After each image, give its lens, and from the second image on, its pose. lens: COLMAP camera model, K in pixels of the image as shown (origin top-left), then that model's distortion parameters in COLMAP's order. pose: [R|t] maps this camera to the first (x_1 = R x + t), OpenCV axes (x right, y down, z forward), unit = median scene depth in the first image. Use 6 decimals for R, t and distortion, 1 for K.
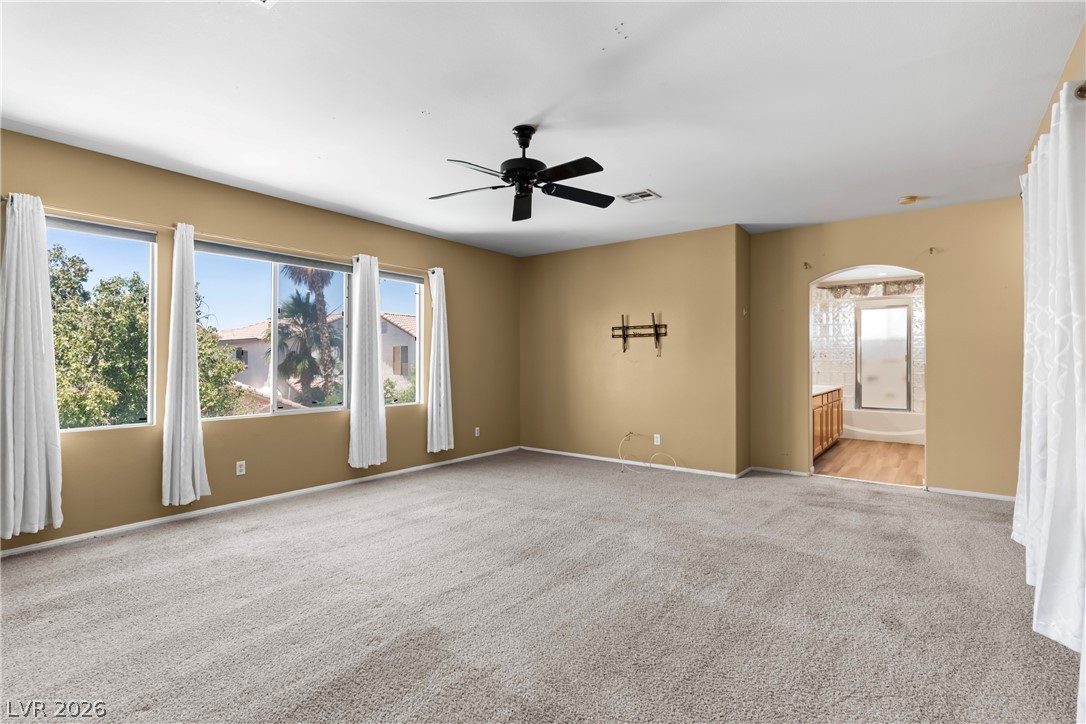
lens RADIAL K [[512.8, 0, 543.0], [0, 512.8, 359.5], [0, 0, 1]] dist [-0.000529, 0.003245]
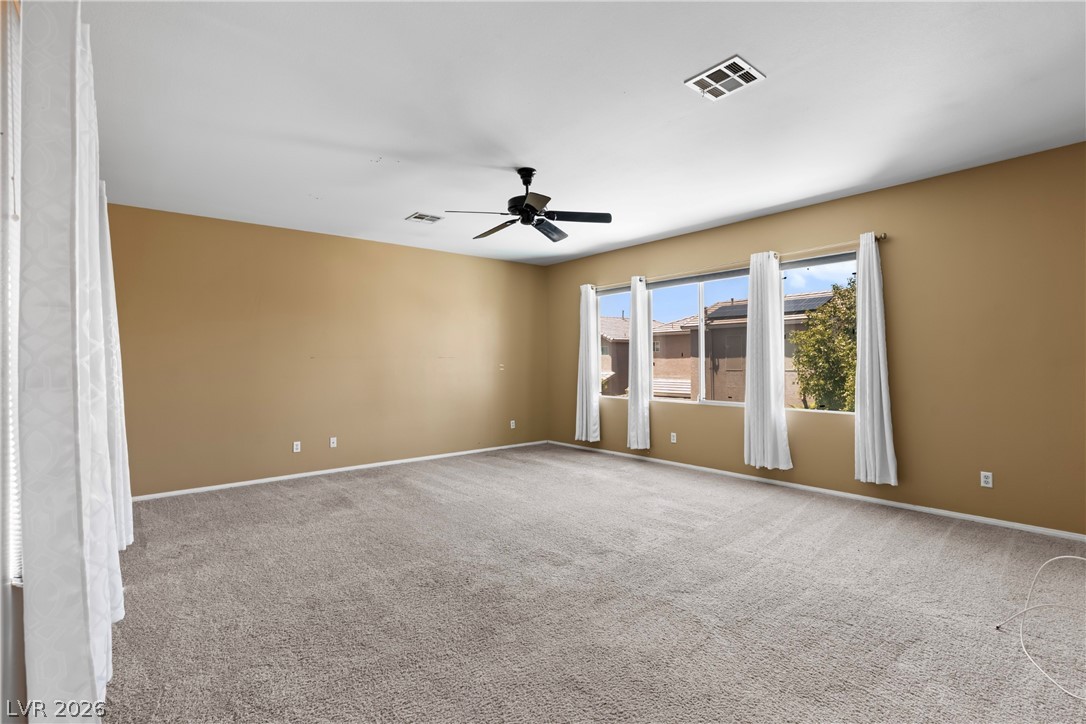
lens RADIAL K [[512.8, 0, 540.7], [0, 512.8, 361.4], [0, 0, 1]] dist [-0.000529, 0.003245]
pose [[-0.229500, 0.009214, -0.973265, 0.817410], [0.019729, 0.999794, 0.004813, -0.009251], [0.973109, -0.018097, -0.229635, 0.934227]]
